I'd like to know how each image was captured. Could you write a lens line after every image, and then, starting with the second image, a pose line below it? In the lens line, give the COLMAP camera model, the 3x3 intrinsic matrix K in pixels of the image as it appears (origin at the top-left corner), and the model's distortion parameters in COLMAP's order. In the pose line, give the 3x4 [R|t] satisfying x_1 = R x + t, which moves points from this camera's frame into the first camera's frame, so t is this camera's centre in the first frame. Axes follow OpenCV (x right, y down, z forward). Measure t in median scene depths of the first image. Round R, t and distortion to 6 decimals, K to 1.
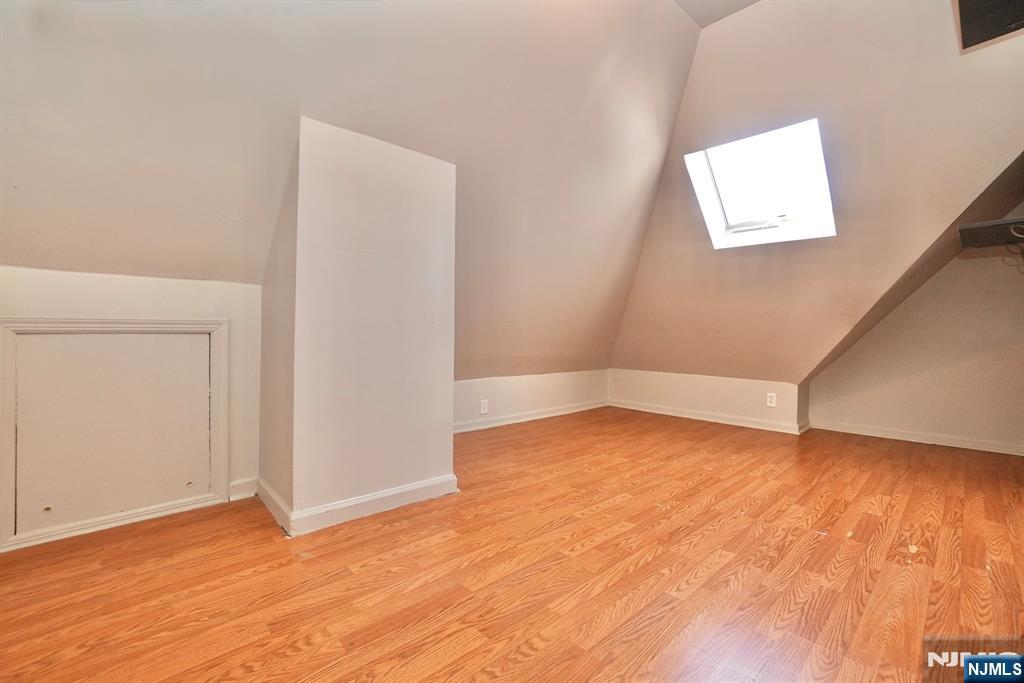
lens RADIAL K [[453.5, 0, 506.0], [0, 453.5, 335.6], [0, 0, 1]] dist [-0.054311, 0.023557]
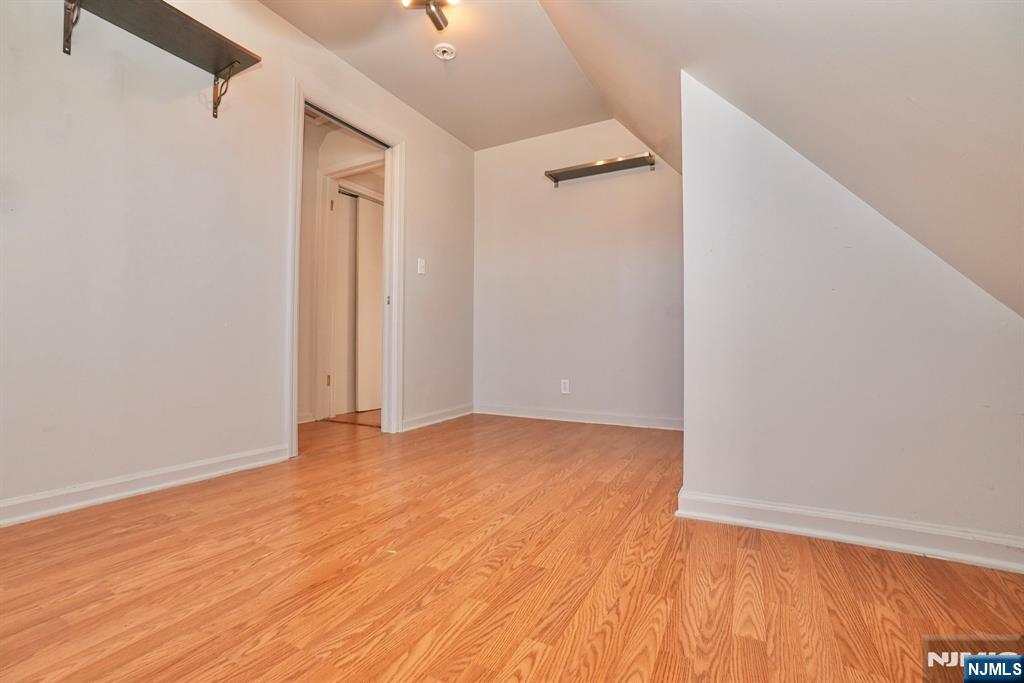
lens RADIAL K [[453.5, 0, 506.0], [0, 453.5, 335.6], [0, 0, 1]] dist [-0.054311, 0.023557]
pose [[-0.949153, -0.022881, -0.313983, 0.400189], [-0.017532, 0.999649, -0.019851, 0.085696], [0.314327, -0.013337, -0.949221, 1.674195]]
